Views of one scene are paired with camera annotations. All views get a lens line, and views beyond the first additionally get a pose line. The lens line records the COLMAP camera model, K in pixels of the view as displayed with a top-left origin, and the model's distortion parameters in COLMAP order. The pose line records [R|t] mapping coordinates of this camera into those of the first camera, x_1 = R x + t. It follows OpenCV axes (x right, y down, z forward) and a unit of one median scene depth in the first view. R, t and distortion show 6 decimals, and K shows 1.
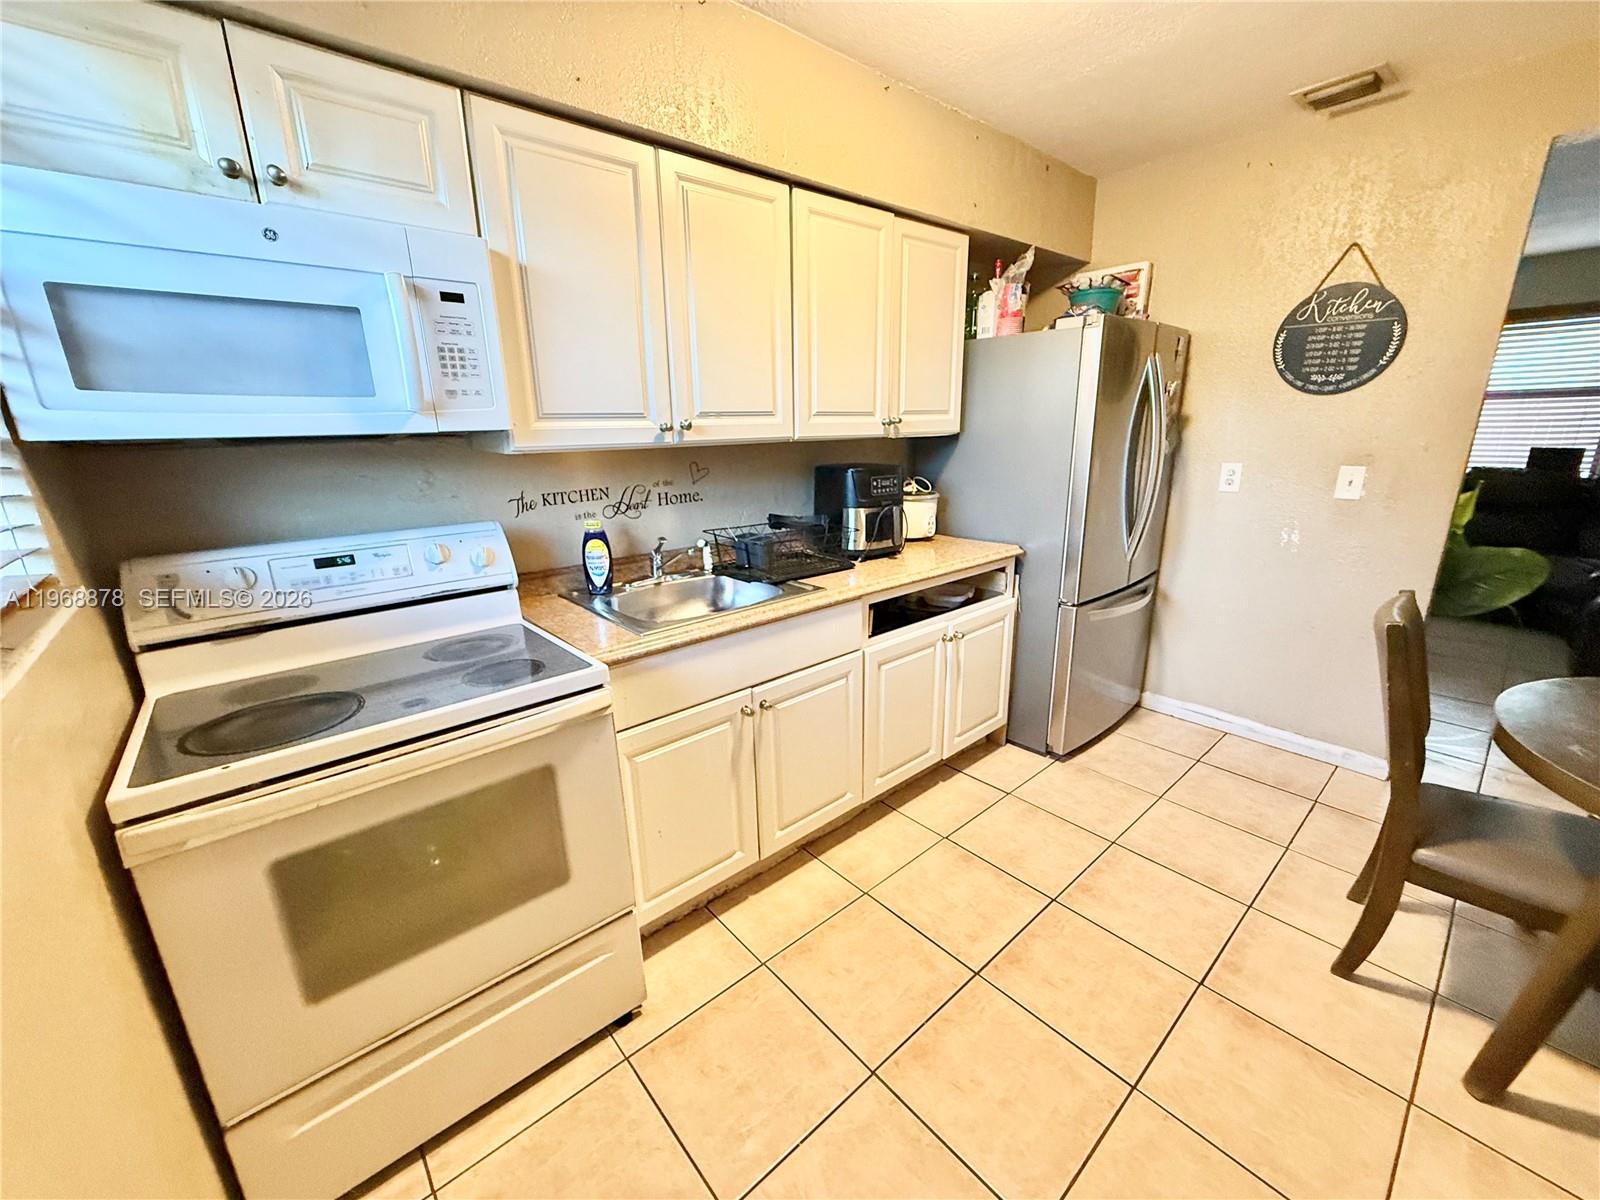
lens RADIAL K [[643.6, 0, 800.0], [0, 643.6, 600.0], [0, 0, 1]] dist [-0.000128, -0.000057]
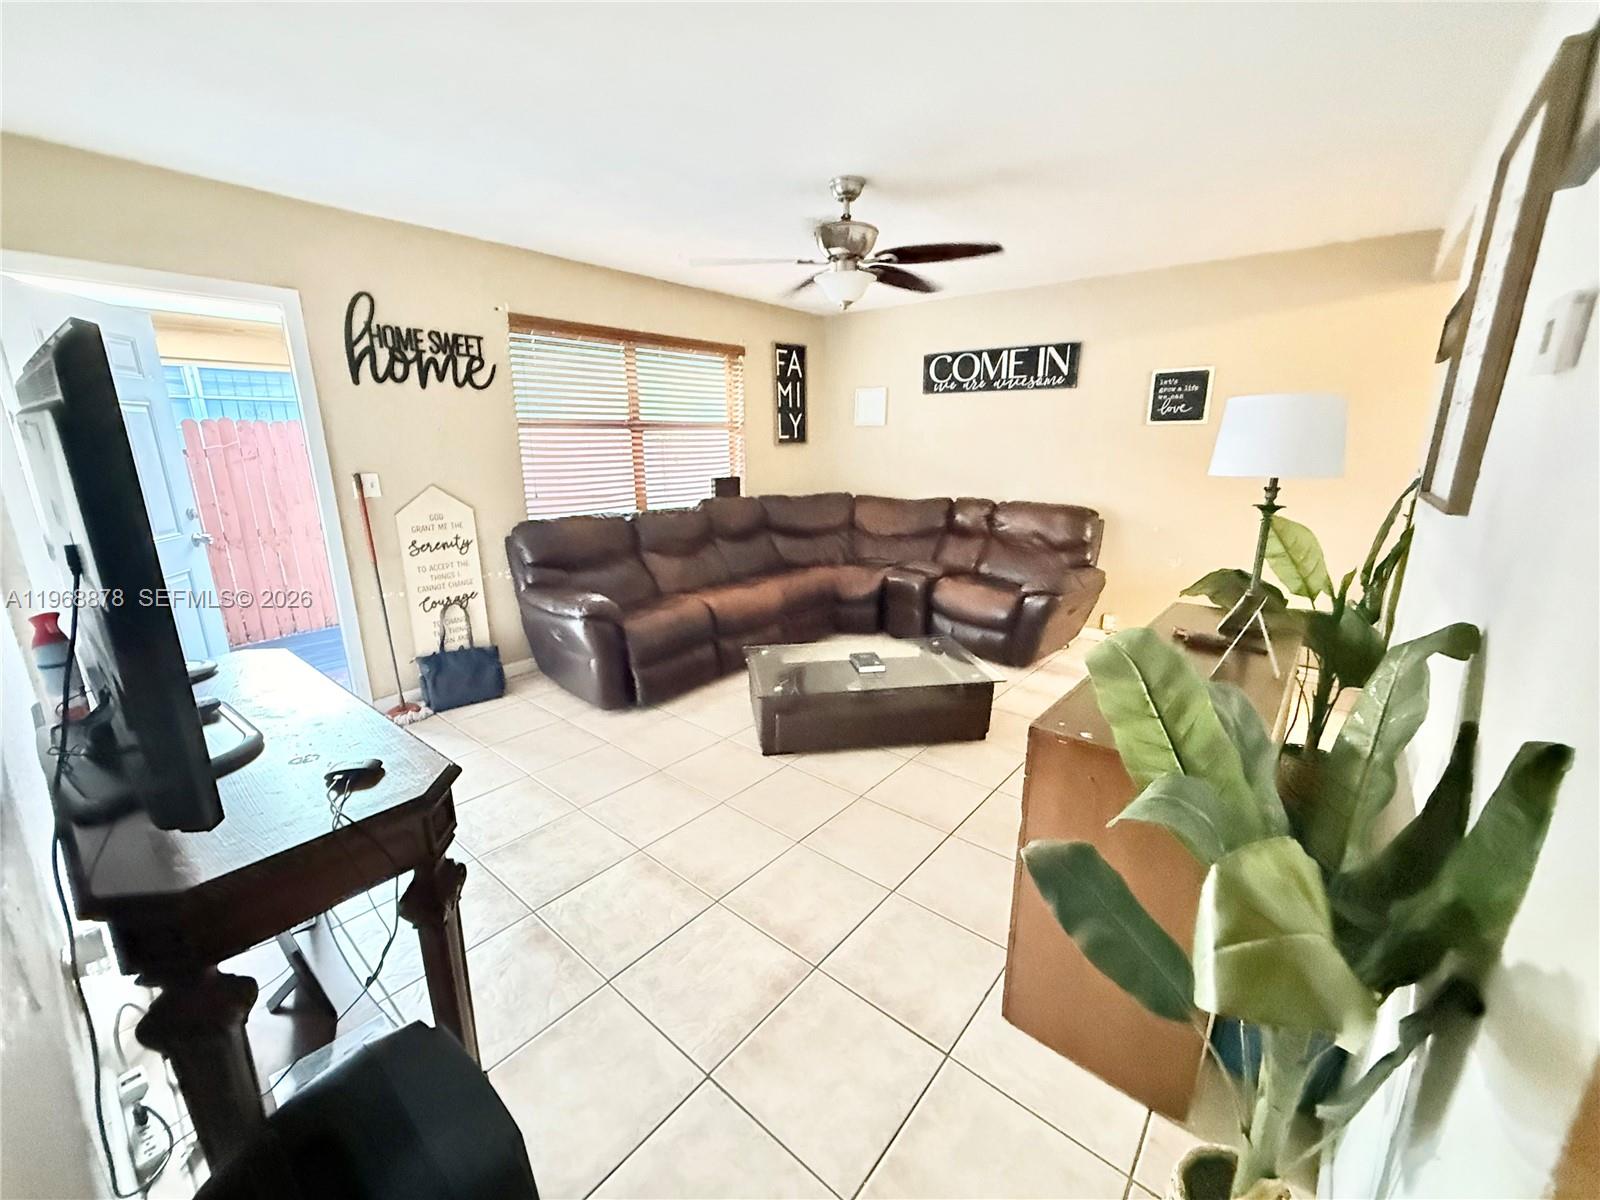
lens RADIAL K [[636.7, 0, 800.0], [0, 636.7, 600.0], [0, 0, 1]] dist [0.001694, 0.000380]
pose [[-0.154061, -0.233496, 0.960076, 0.157886], [0.263920, 0.926647, 0.267716, -0.570373], [-0.952161, 0.294628, -0.081136, 1.965085]]
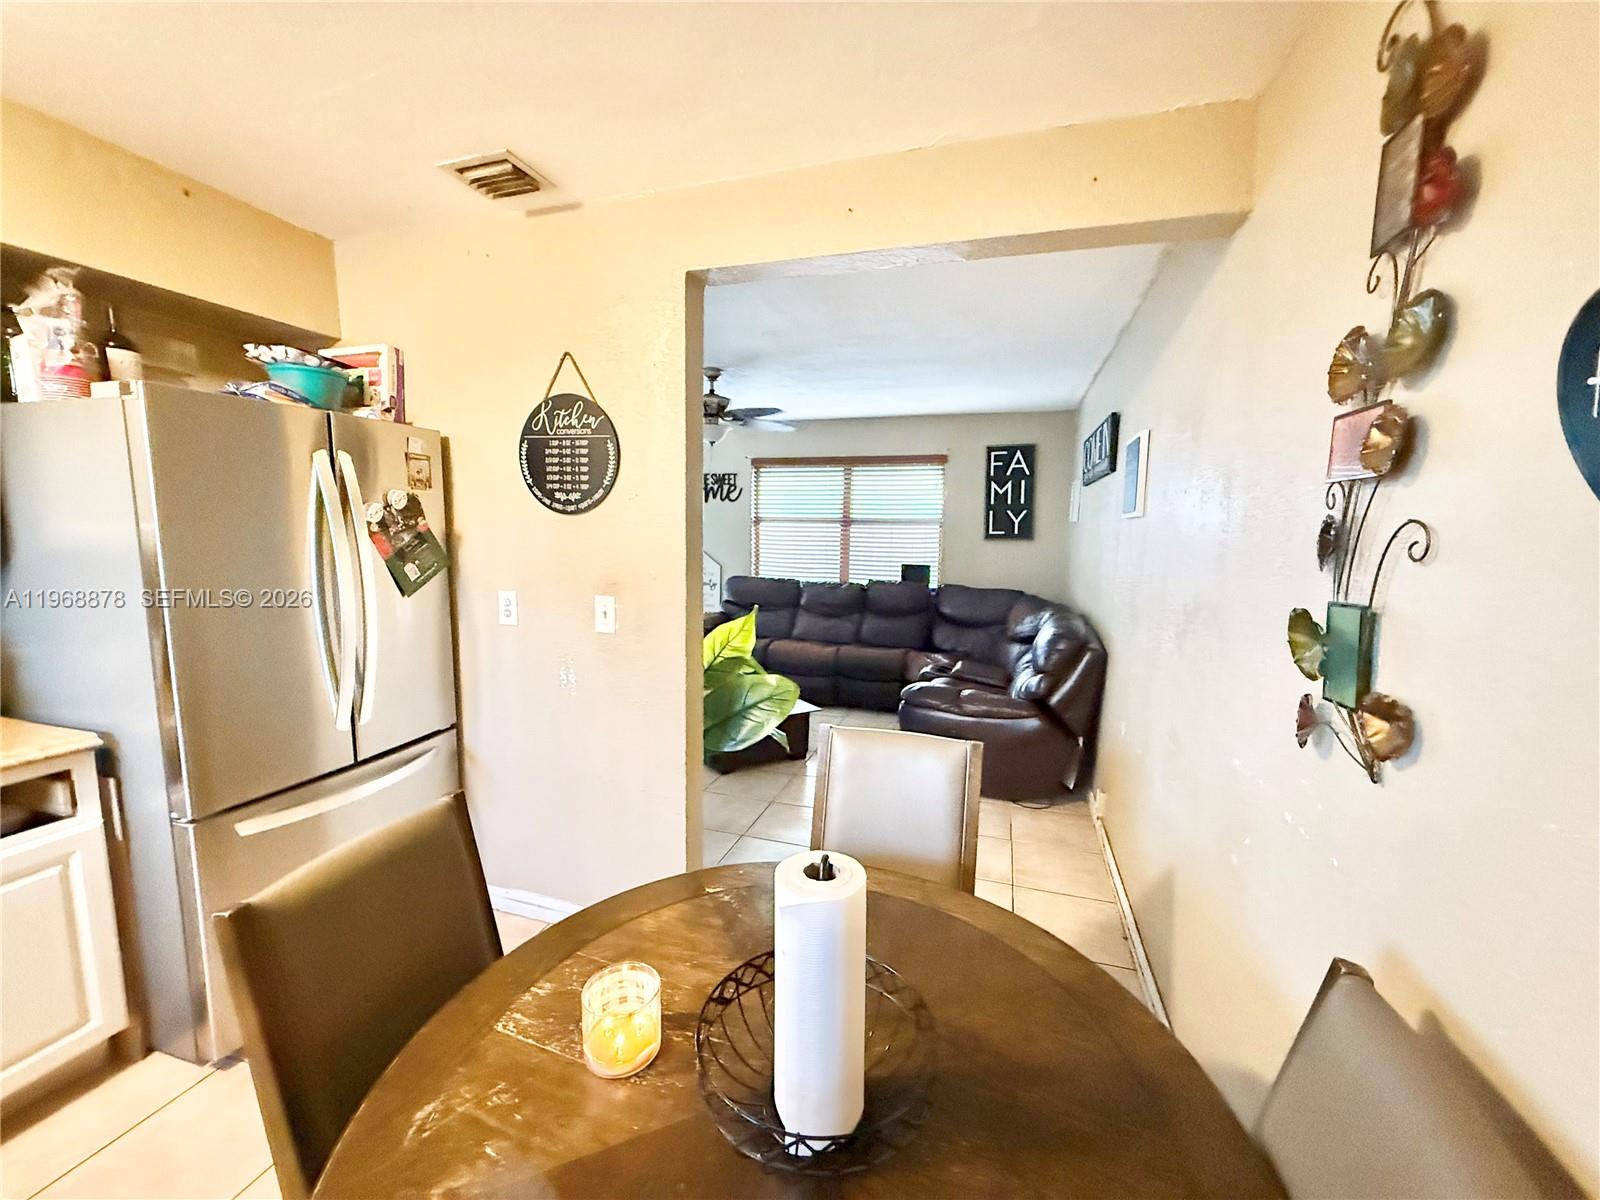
lens RADIAL K [[636.7, 0, 800.0], [0, 636.7, 600.0], [0, 0, 1]] dist [0.001694, 0.000380]
pose [[0.855594, -0.026023, 0.516992, 0.646675], [0.107037, 0.986045, -0.127507, -0.064524], [-0.506460, 0.164431, 0.846440, 0.137215]]
